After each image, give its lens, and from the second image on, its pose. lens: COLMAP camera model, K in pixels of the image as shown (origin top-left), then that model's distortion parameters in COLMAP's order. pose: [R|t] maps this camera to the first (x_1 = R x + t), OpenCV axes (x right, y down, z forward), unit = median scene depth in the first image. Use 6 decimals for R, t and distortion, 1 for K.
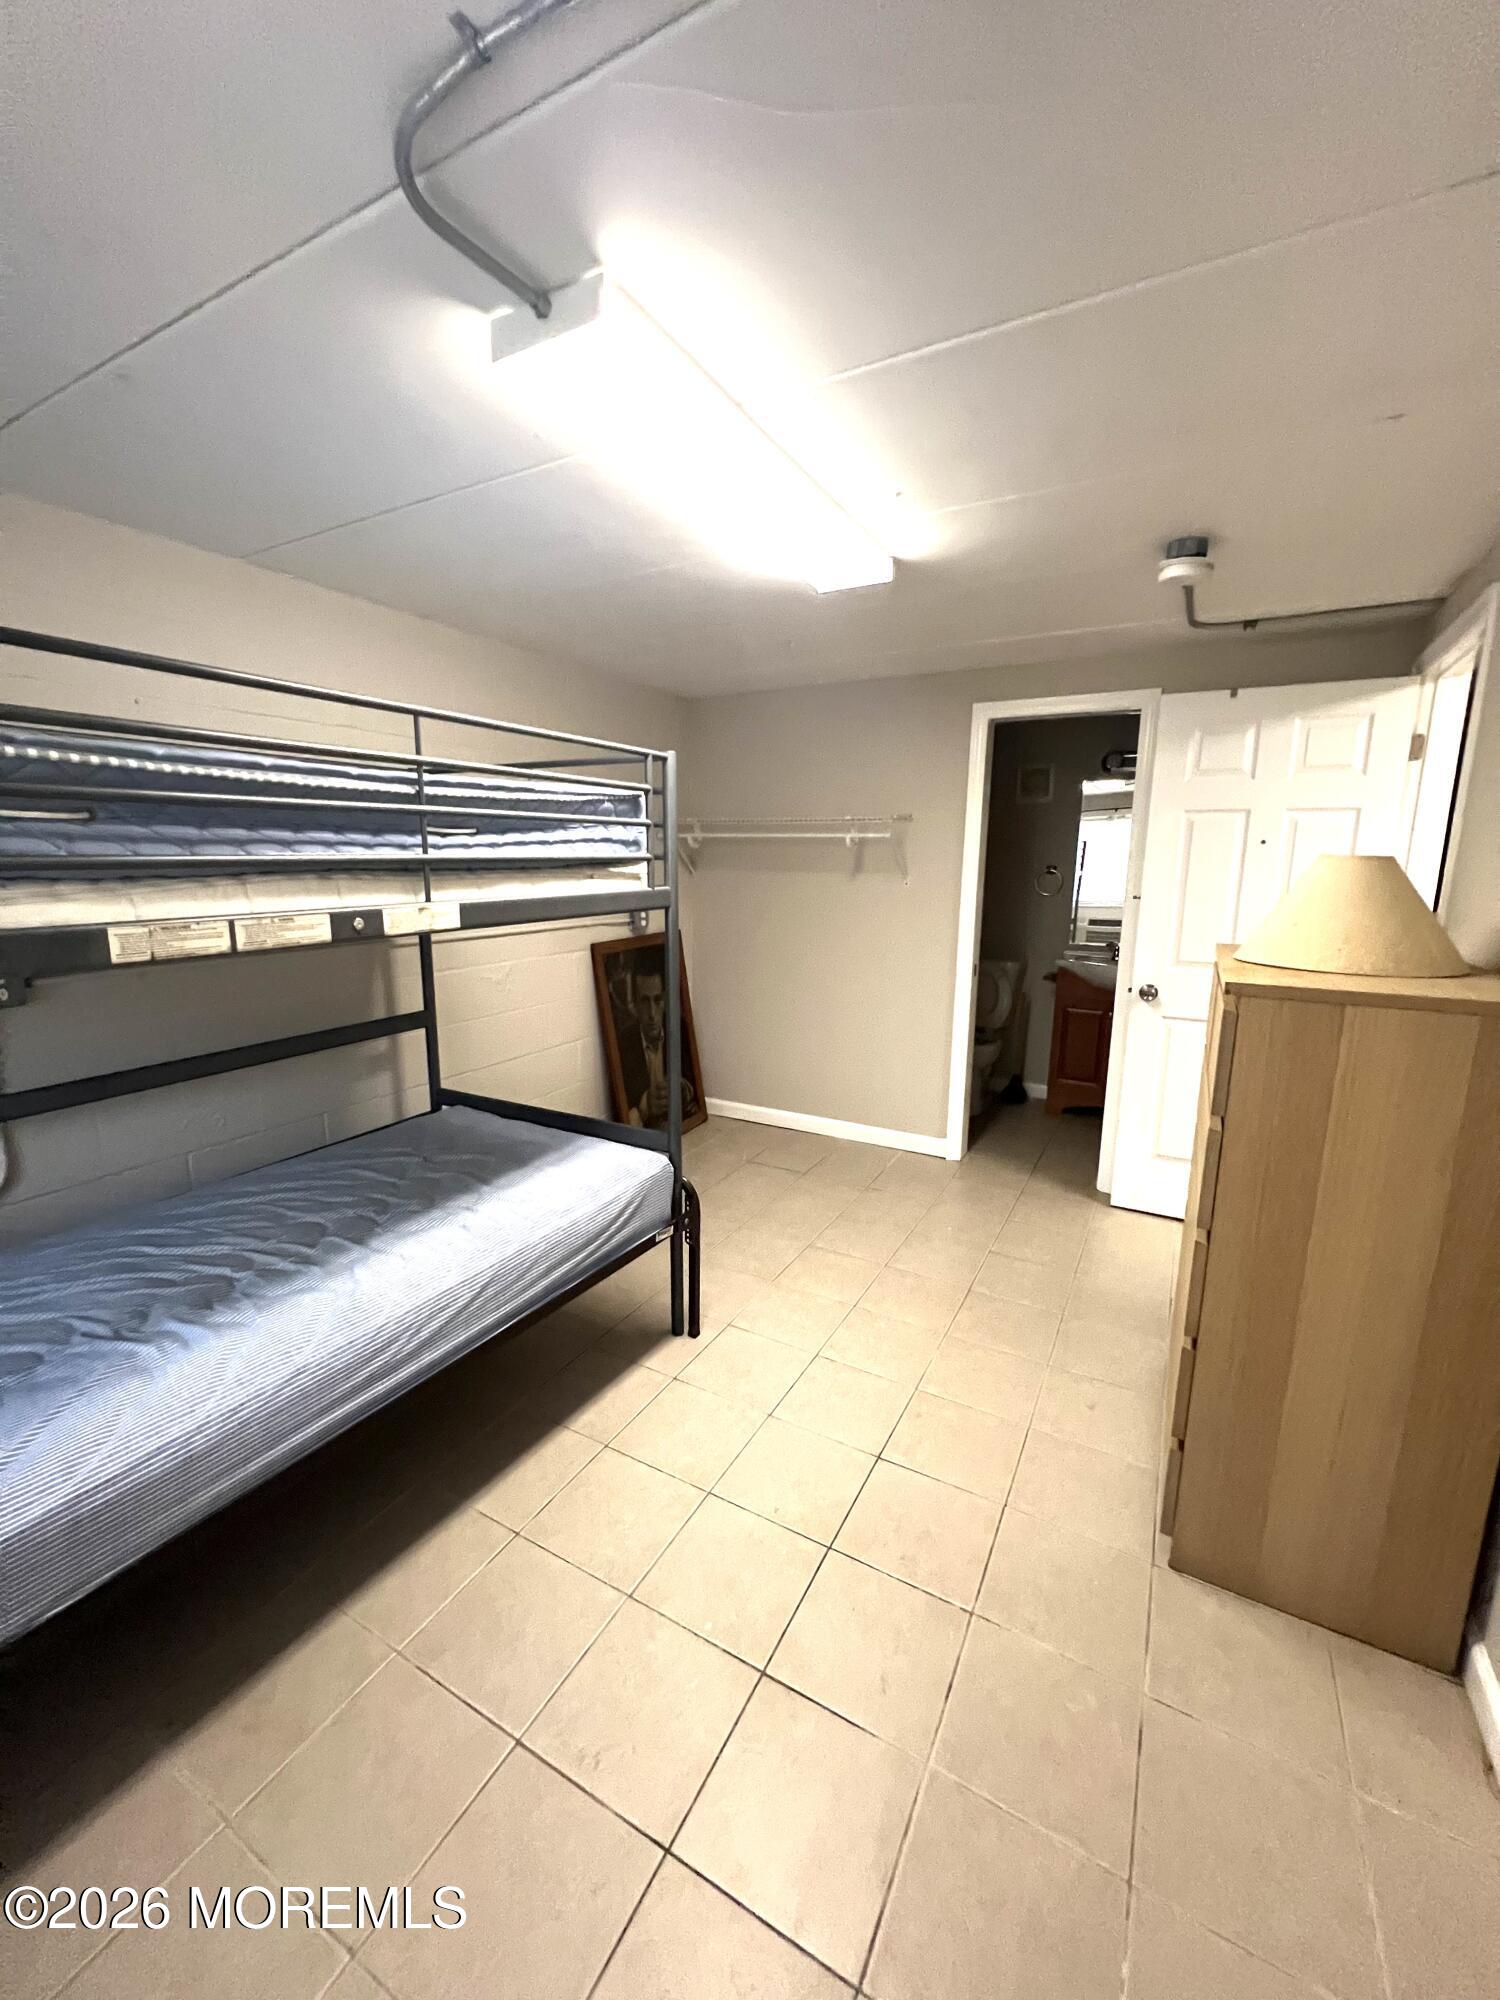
lens RADIAL K [[798.9, 0, 751.6], [0, 798.9, 1001.6], [0, 0, 1]] dist [0.003665, 0.000161]
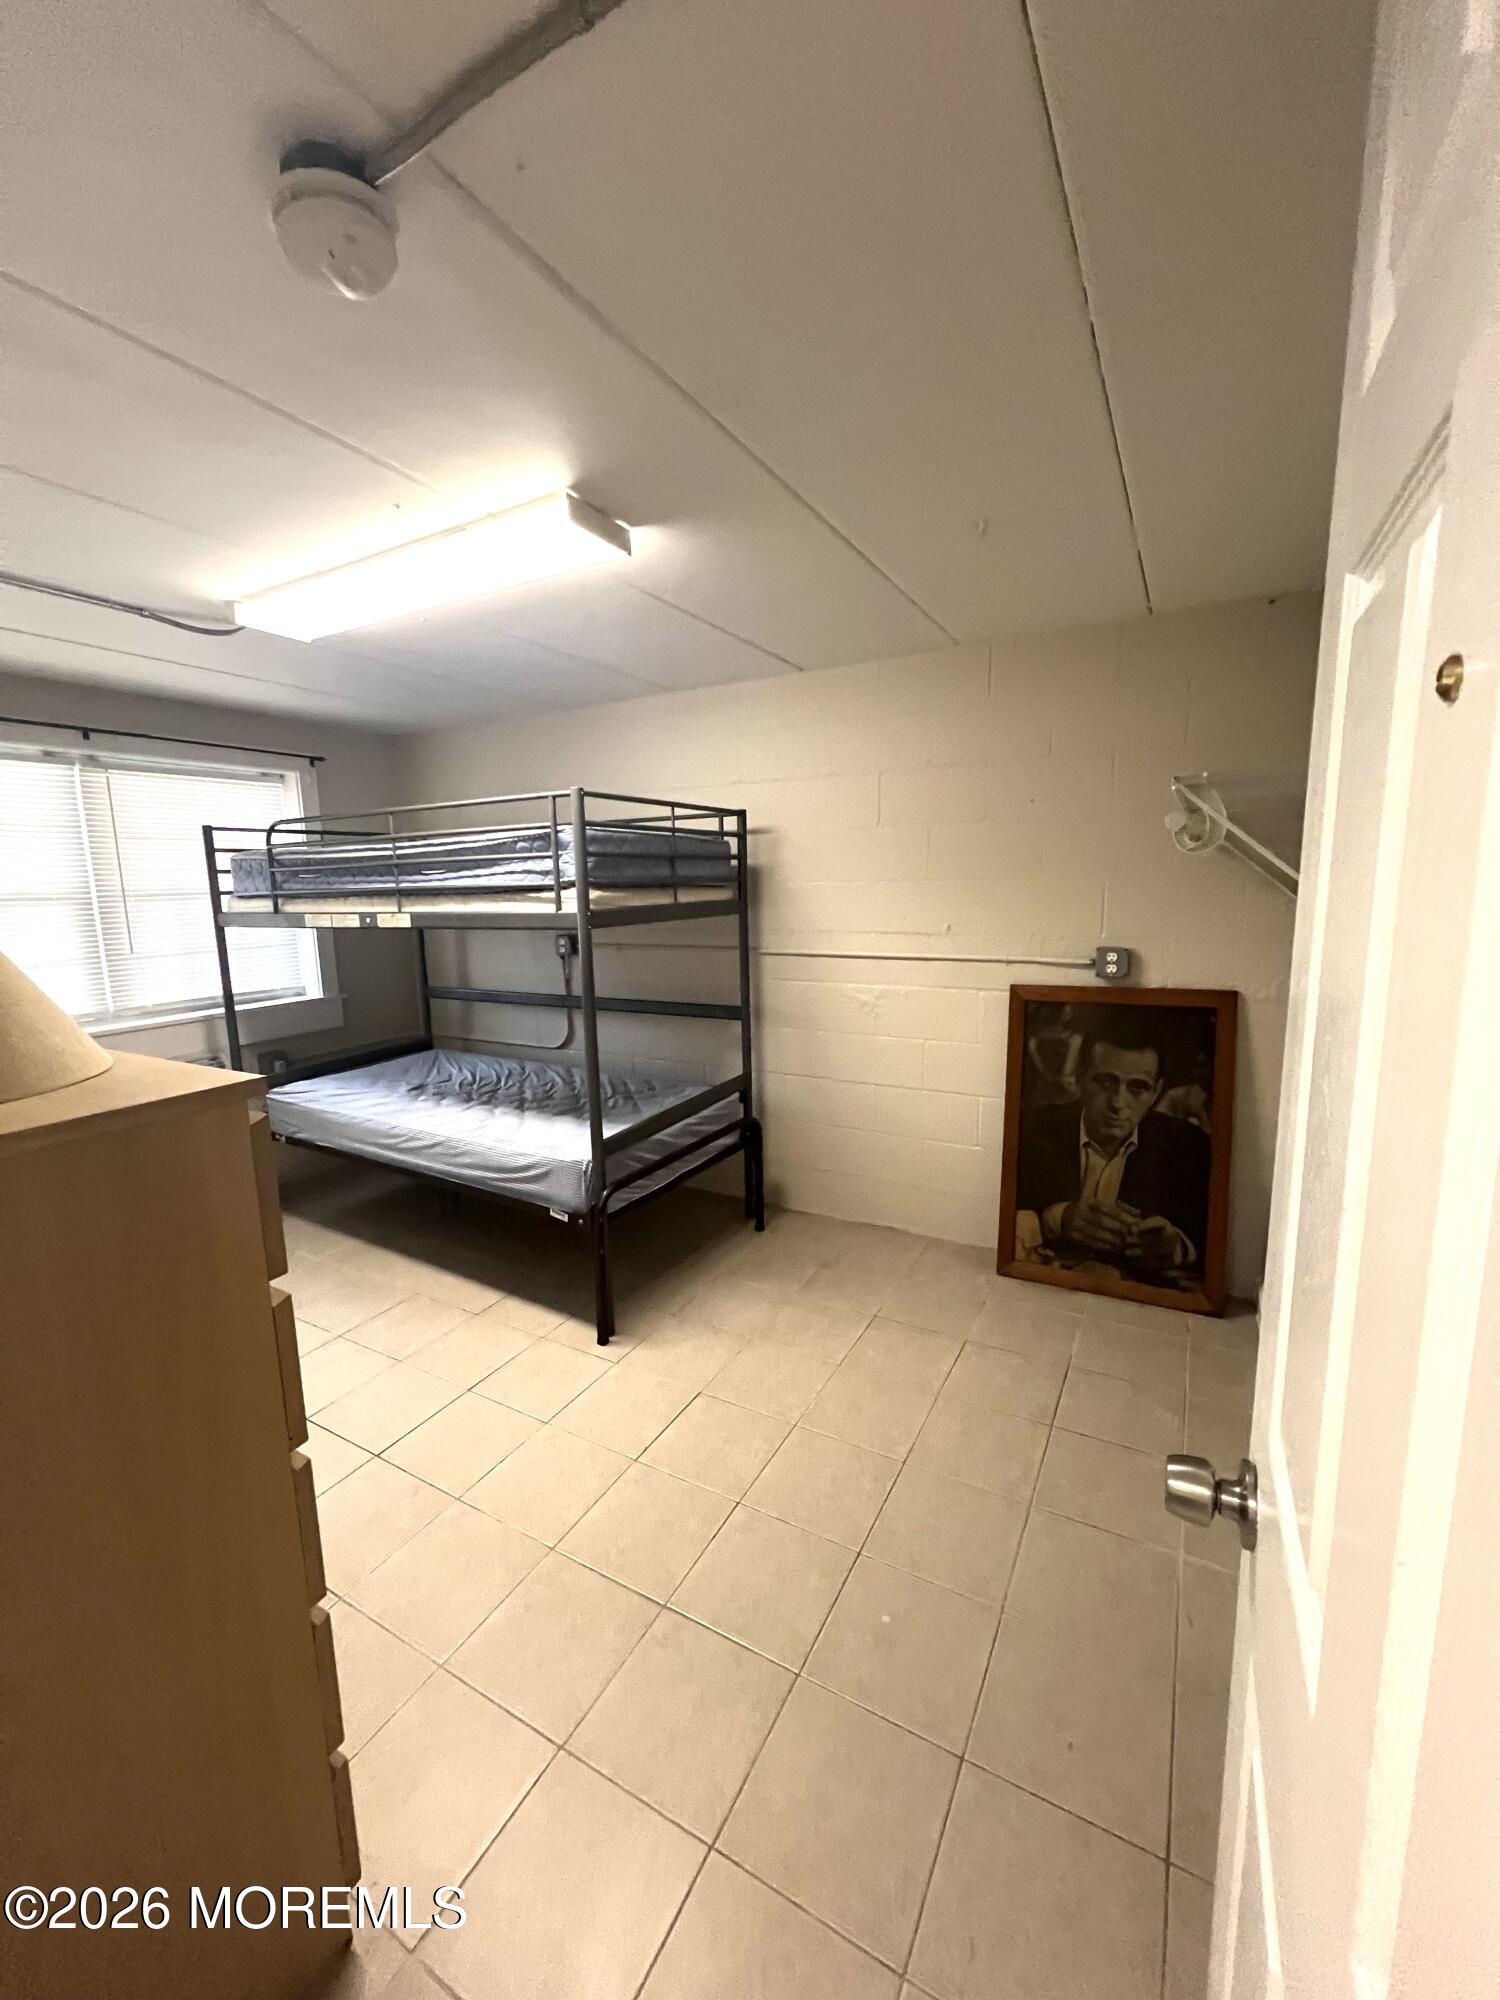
lens RADIAL K [[798.9, 0, 747.7], [0, 798.9, 1002.4], [0, 0, 1]] dist [0.003665, 0.000161]
pose [[-0.004678, 0.149479, -0.988754, 1.098549], [-0.159799, 0.975947, 0.148298, -0.244341], [0.987139, 0.158695, 0.019321, 1.357599]]
